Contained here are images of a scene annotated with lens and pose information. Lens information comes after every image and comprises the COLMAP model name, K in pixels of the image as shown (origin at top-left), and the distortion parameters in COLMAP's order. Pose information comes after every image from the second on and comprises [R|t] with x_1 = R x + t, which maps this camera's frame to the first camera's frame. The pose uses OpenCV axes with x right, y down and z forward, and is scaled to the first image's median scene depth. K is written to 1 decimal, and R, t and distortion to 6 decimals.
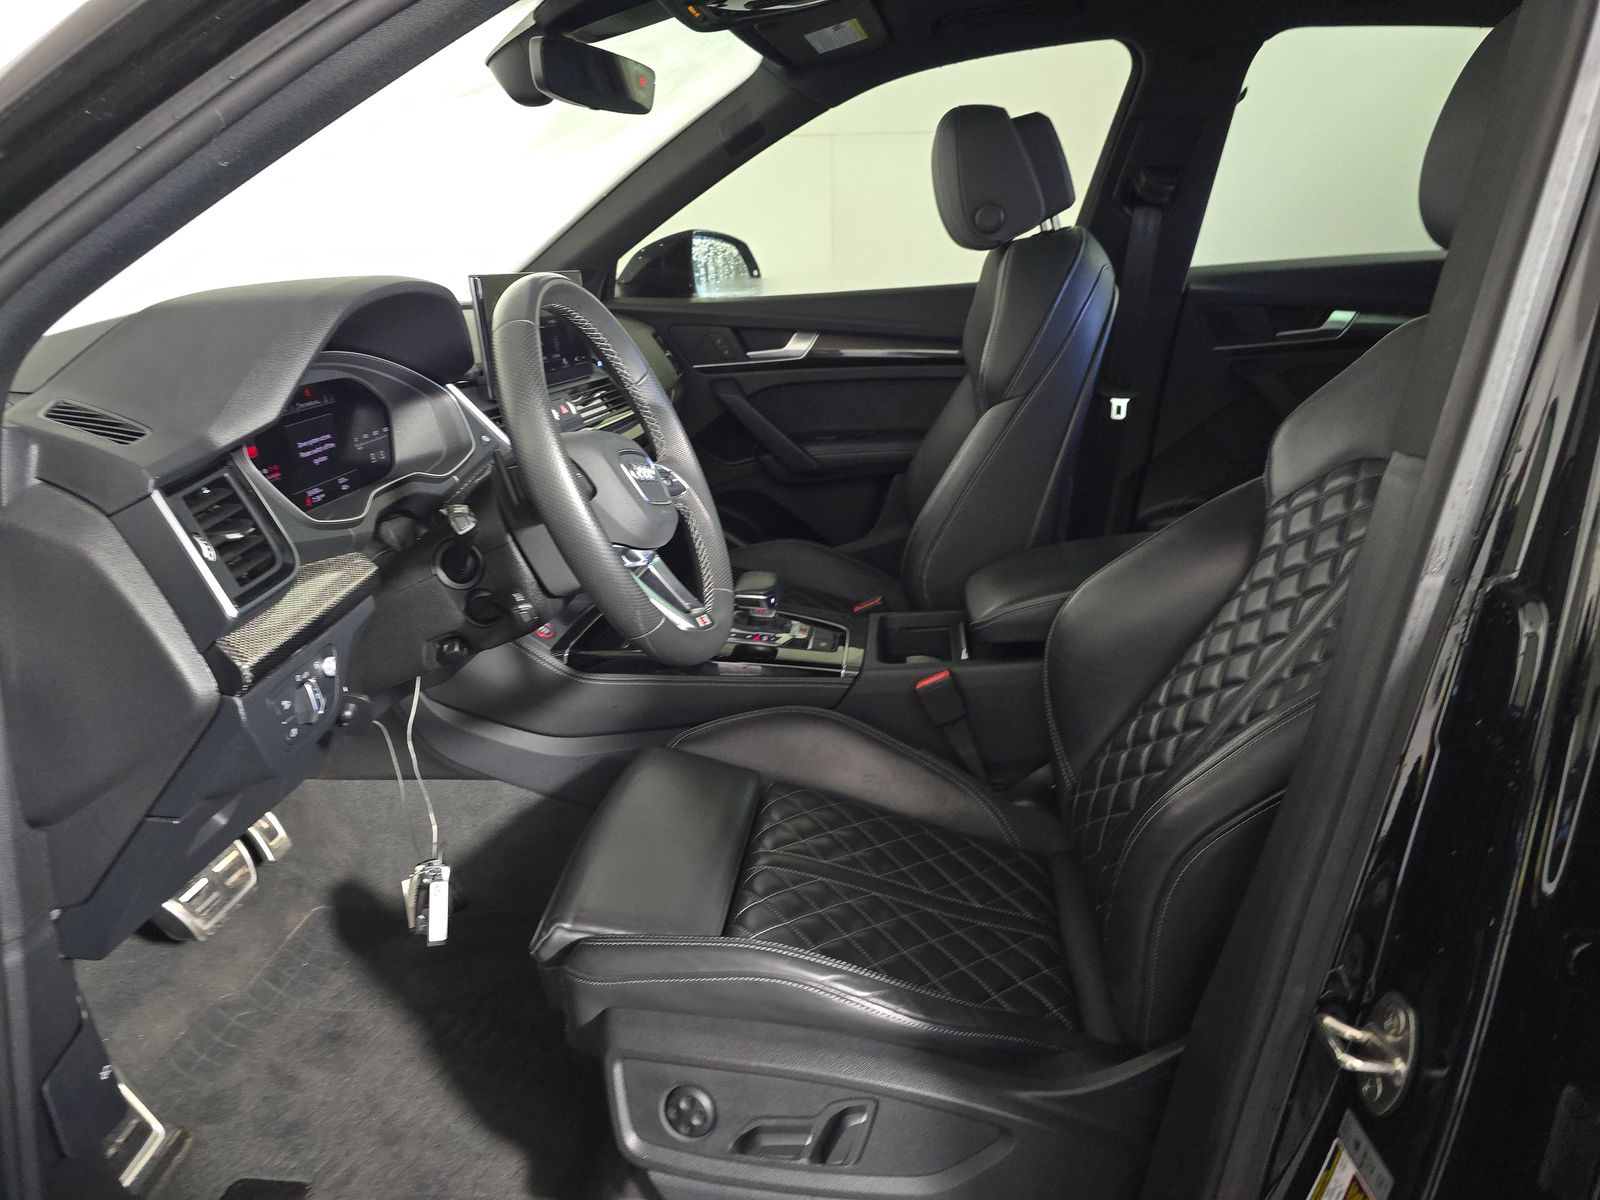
lens RADIAL K [[1059.6, 0, 802.6], [0, 1059.6, 607.1], [0, 0, 1]] dist [0.034159, -0.024015]
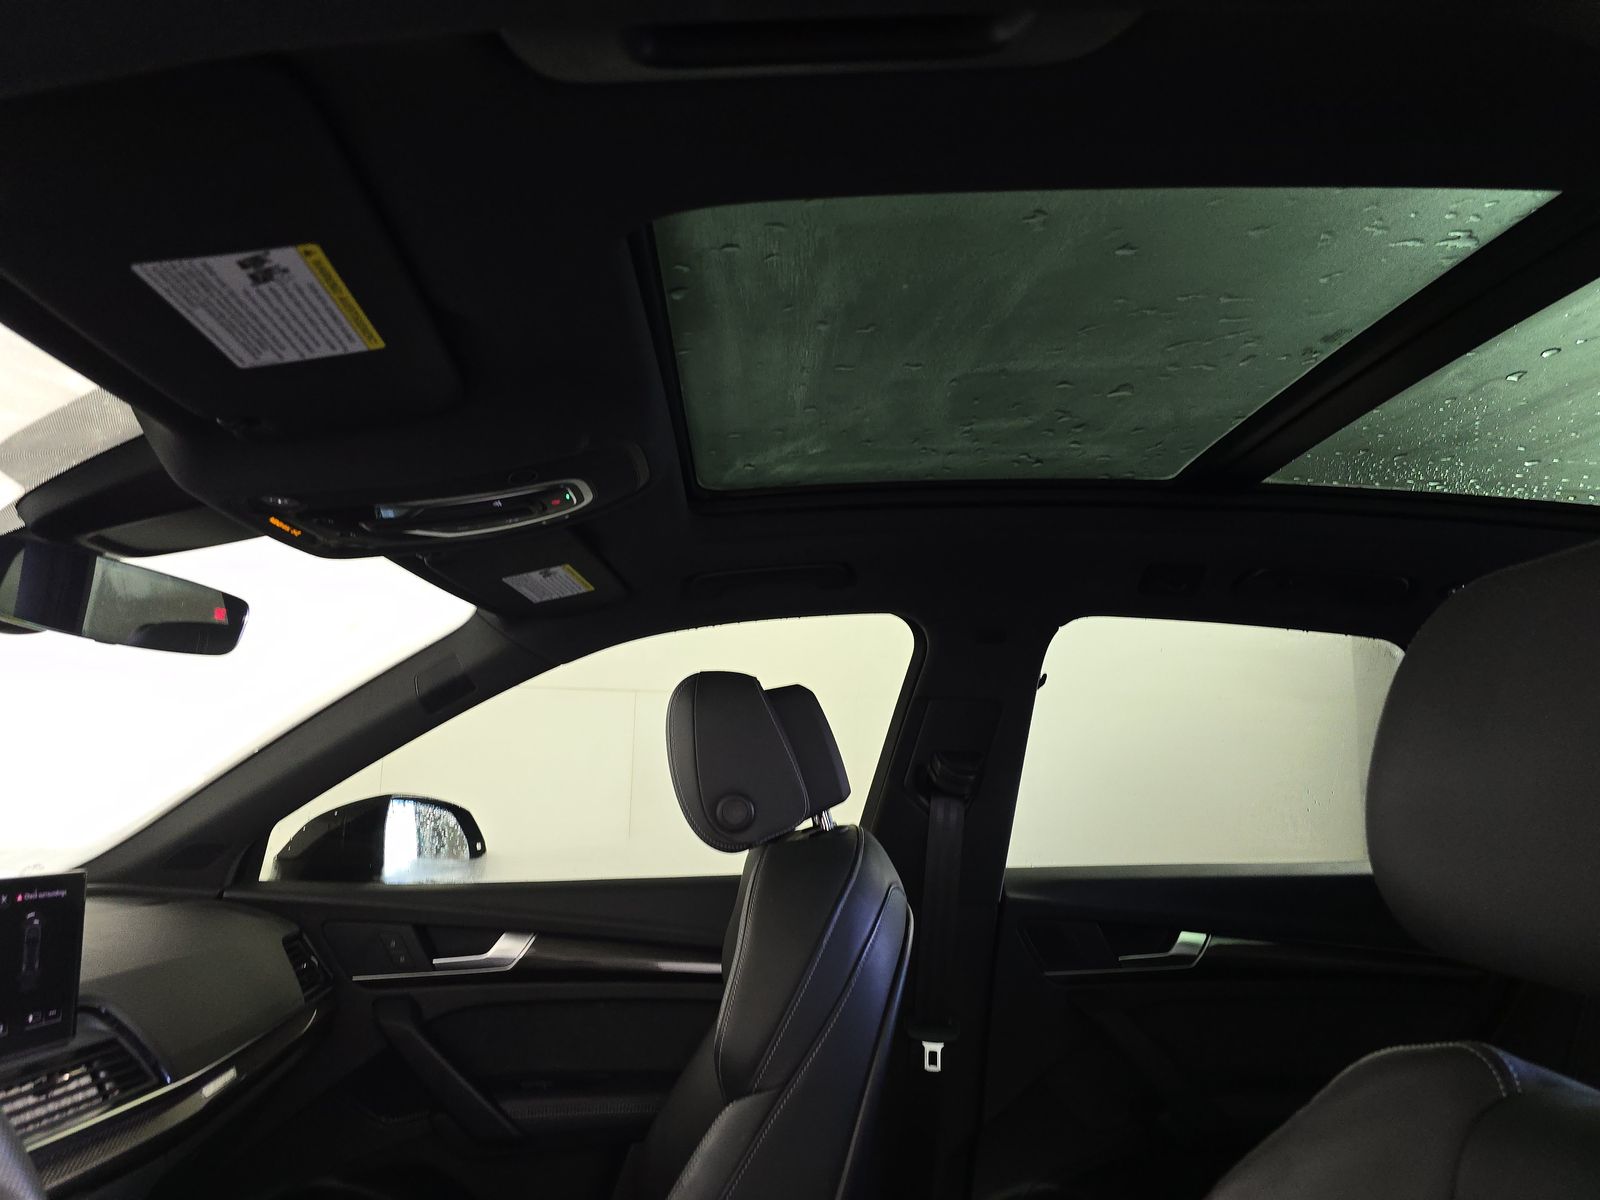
lens RADIAL K [[1059.6, 0, 784.6], [0, 1059.6, 595.0], [0, 0, 1]] dist [0.034159, -0.024015]
pose [[0.989795, 0.066509, 0.126025, 0.088201], [0.003211, 0.873761, -0.486344, -0.115949], [-0.142462, 0.481786, 0.864631, 0.240797]]
